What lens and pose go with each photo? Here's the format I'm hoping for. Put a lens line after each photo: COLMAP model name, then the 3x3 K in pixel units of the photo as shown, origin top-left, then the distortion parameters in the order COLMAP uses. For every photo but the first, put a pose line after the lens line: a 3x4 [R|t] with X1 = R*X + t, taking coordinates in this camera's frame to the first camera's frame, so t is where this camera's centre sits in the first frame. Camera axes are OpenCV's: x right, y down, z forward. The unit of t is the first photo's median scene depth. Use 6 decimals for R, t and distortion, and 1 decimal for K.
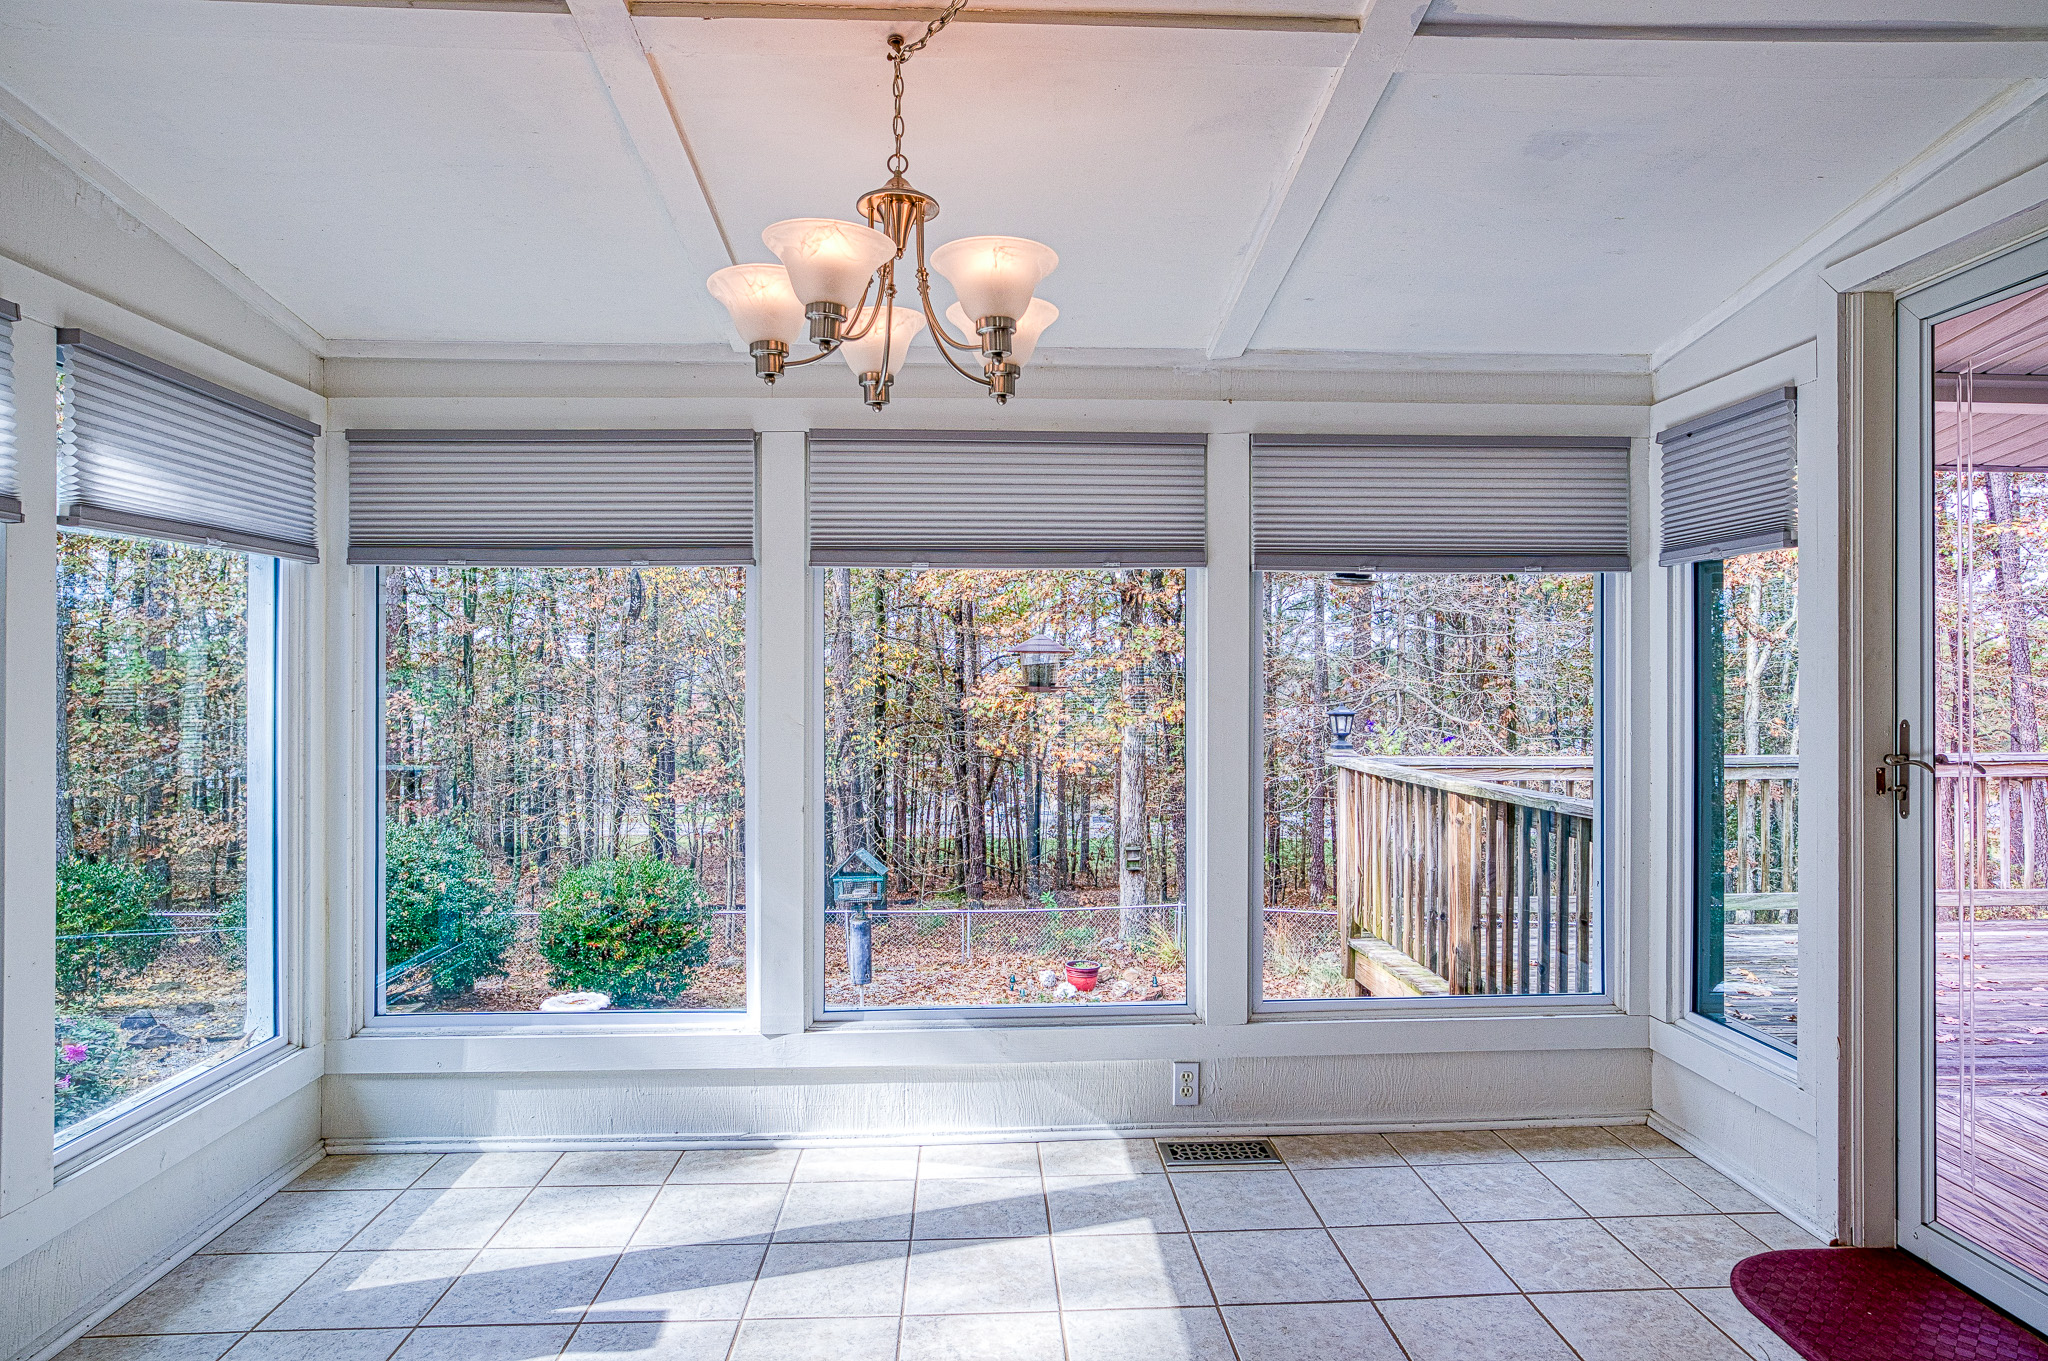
lens RADIAL K [[1183.7, 0, 1021.8], [0, 1183.7, 672.3], [0, 0, 1]] dist [-0.036934, 0.026694]
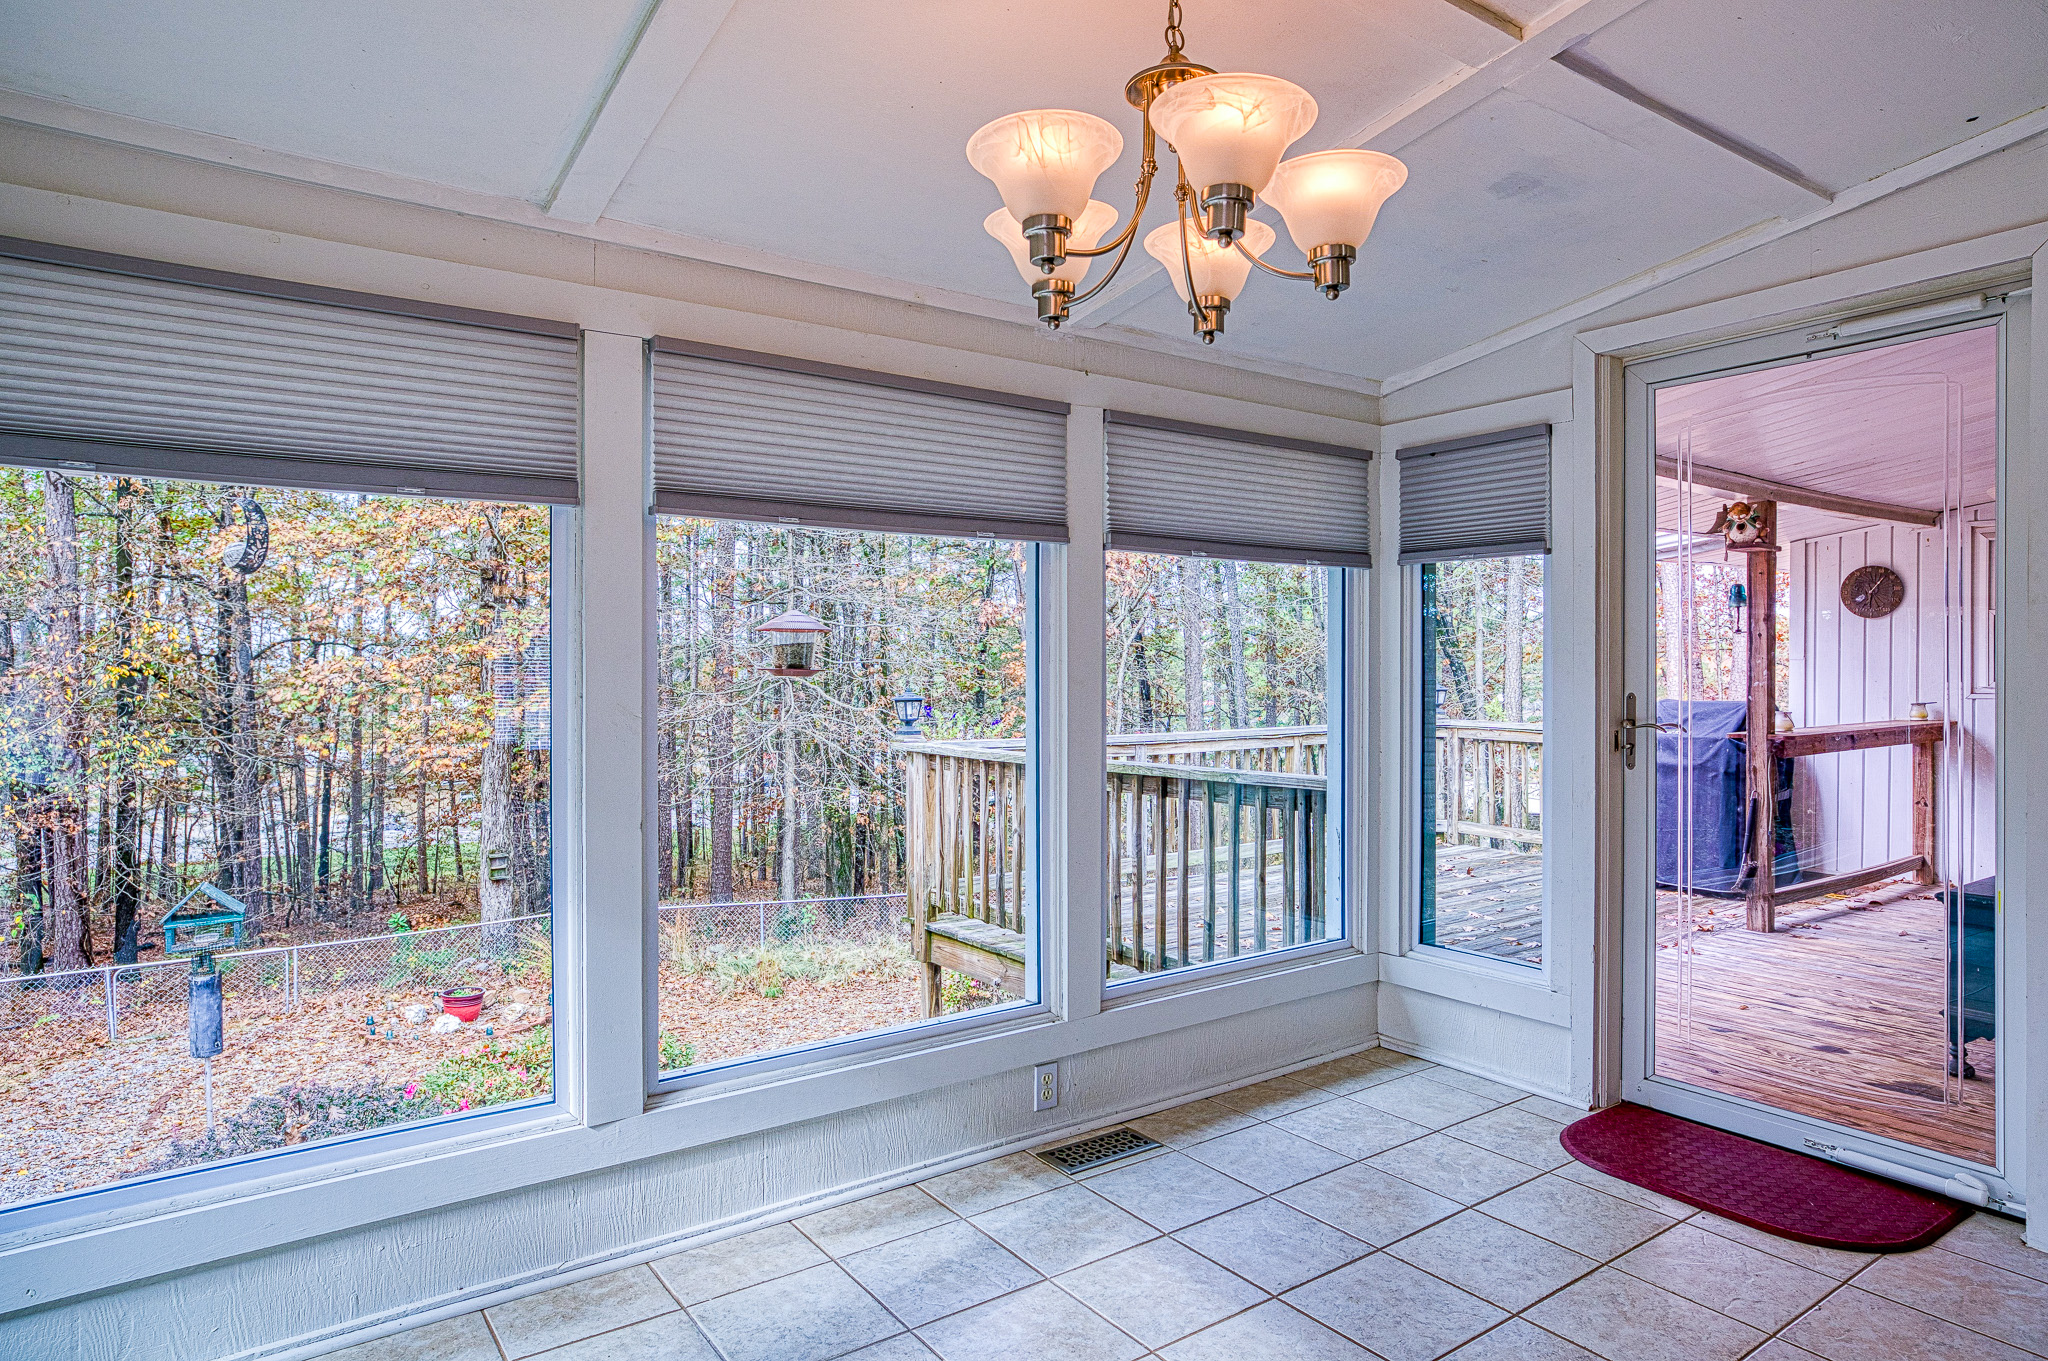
lens RADIAL K [[1183.7, 0, 1028.3], [0, 1183.7, 672.6], [0, 0, 1]] dist [-0.036934, 0.026694]
pose [[0.838117, -0.001023, 0.545490, -0.394504], [-0.003709, 0.999964, 0.007573, 0.008548], [-0.545478, -0.008370, 0.838083, 0.215881]]
